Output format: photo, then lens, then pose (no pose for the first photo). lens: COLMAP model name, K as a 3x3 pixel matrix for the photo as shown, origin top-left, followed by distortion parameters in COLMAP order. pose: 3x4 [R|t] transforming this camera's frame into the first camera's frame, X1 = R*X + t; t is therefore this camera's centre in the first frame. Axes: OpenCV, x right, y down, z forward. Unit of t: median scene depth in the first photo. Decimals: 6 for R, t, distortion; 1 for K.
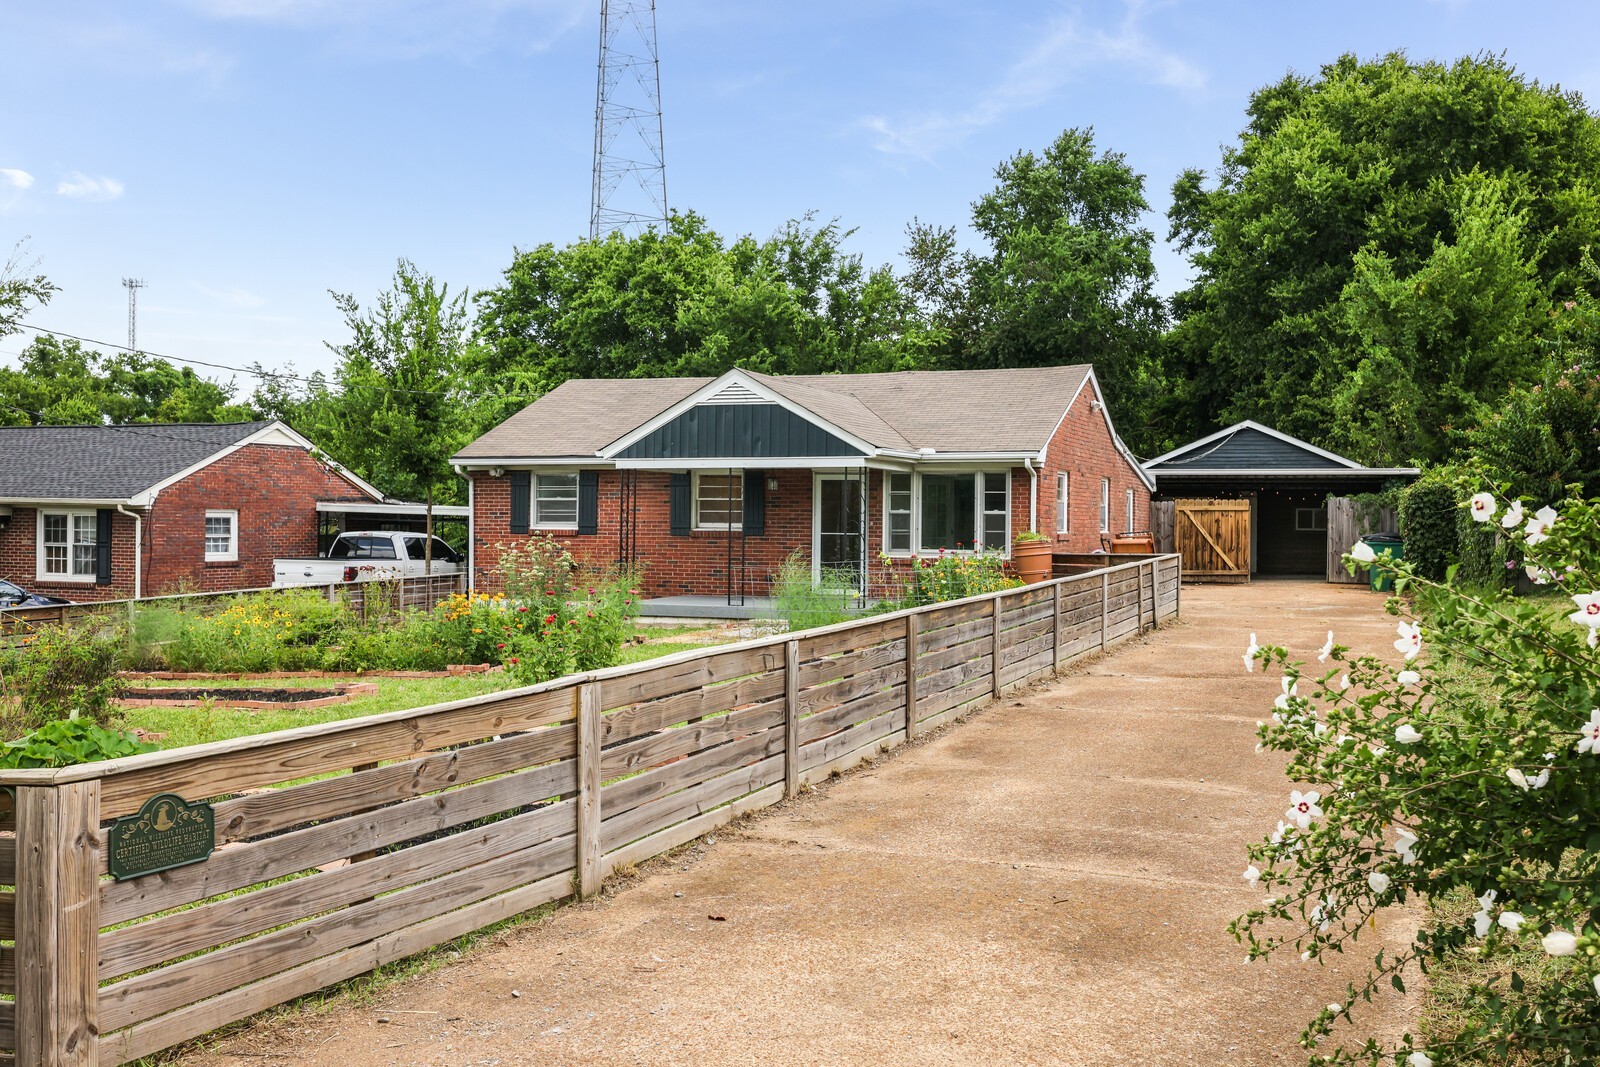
lens RADIAL K [[1403.8, 0, 800.1], [0, 1403.8, 536.7], [0, 0, 1]] dist [0.005140, -0.020329]
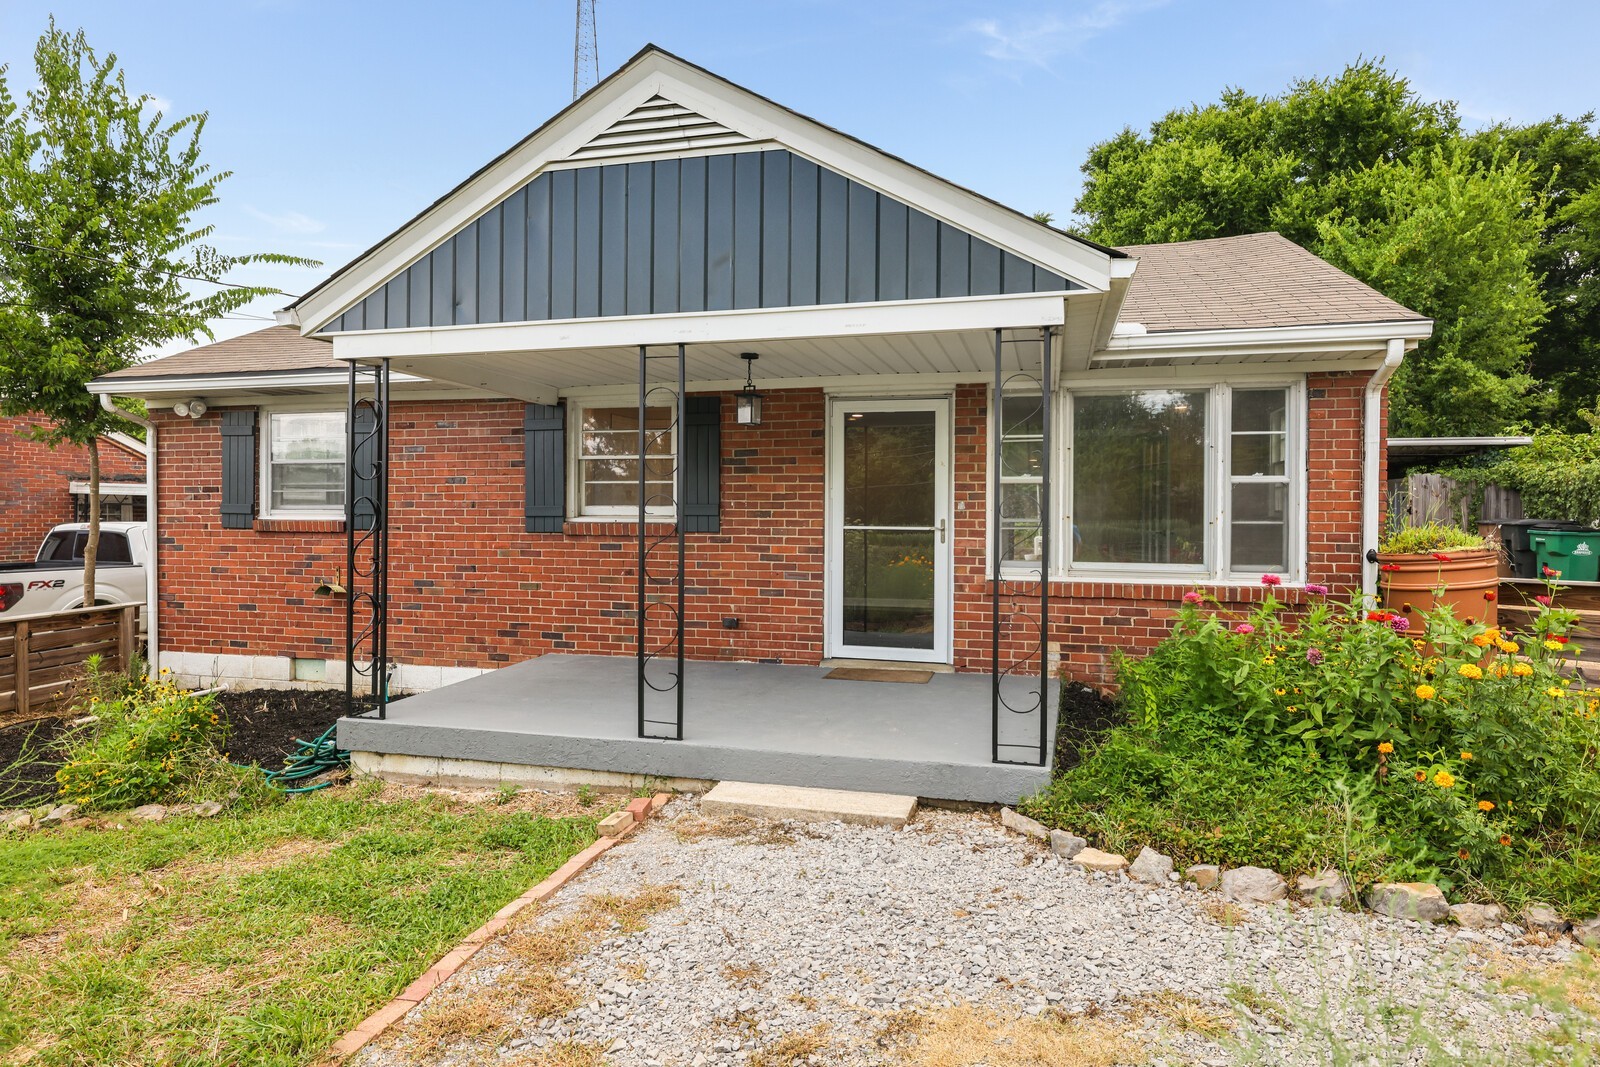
lens RADIAL K [[927.3, 0, 797.9], [0, 927.3, 526.4], [0, 0, 1]] dist [-0.009497, 0.001498]
pose [[0.994256, -0.005077, 0.106906, -0.025546], [0.004275, 0.999961, 0.007732, -0.003895], [-0.106941, -0.007231, 0.994239, 0.533776]]
